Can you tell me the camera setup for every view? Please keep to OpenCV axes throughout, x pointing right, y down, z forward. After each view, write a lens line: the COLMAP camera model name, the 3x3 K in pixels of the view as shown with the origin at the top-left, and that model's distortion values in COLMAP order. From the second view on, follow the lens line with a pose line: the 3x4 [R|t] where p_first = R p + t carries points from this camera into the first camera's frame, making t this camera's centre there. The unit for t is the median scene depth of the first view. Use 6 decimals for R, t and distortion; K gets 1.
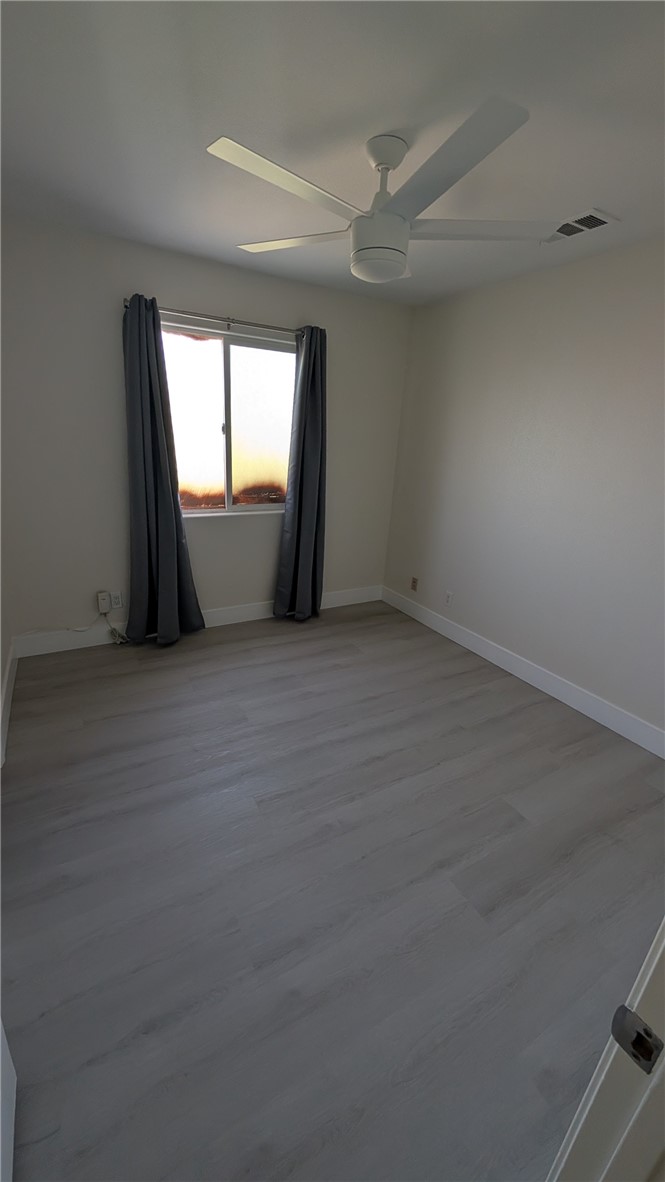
lens RADIAL K [[480.9, 0, 332.5], [0, 480.9, 591.0], [0, 0, 1]] dist [0.001301, 0.000064]
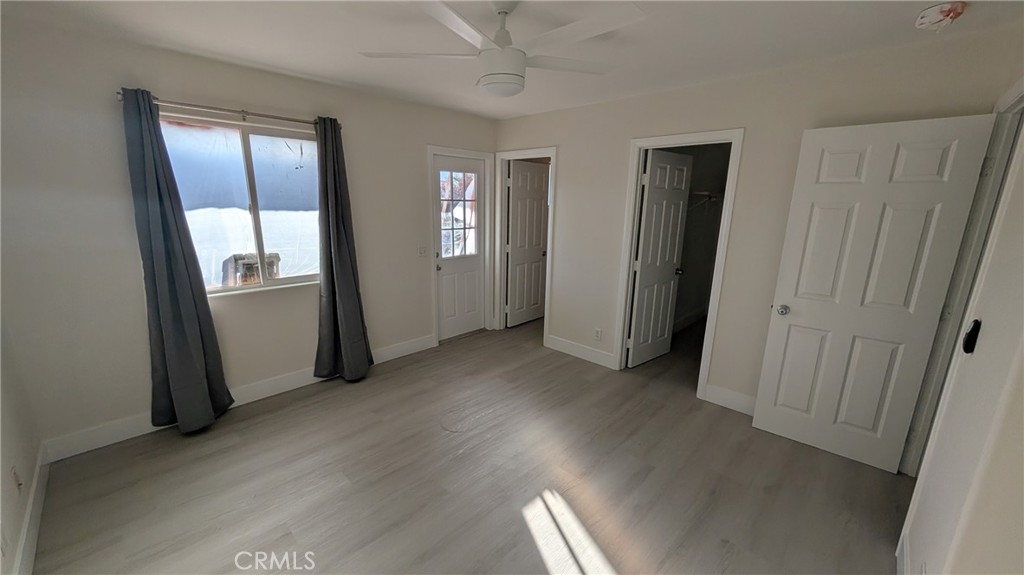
lens RADIAL K [[386.2, 0, 512.0], [0, 386.2, 287.5], [0, 0, 1]] dist [0.002073, 0.000128]
pose [[0.964263, -0.105892, 0.242867, 0.109178], [0.131261, 0.987187, -0.090728, -0.017948], [-0.230148, 0.119365, 0.965807, 0.069824]]
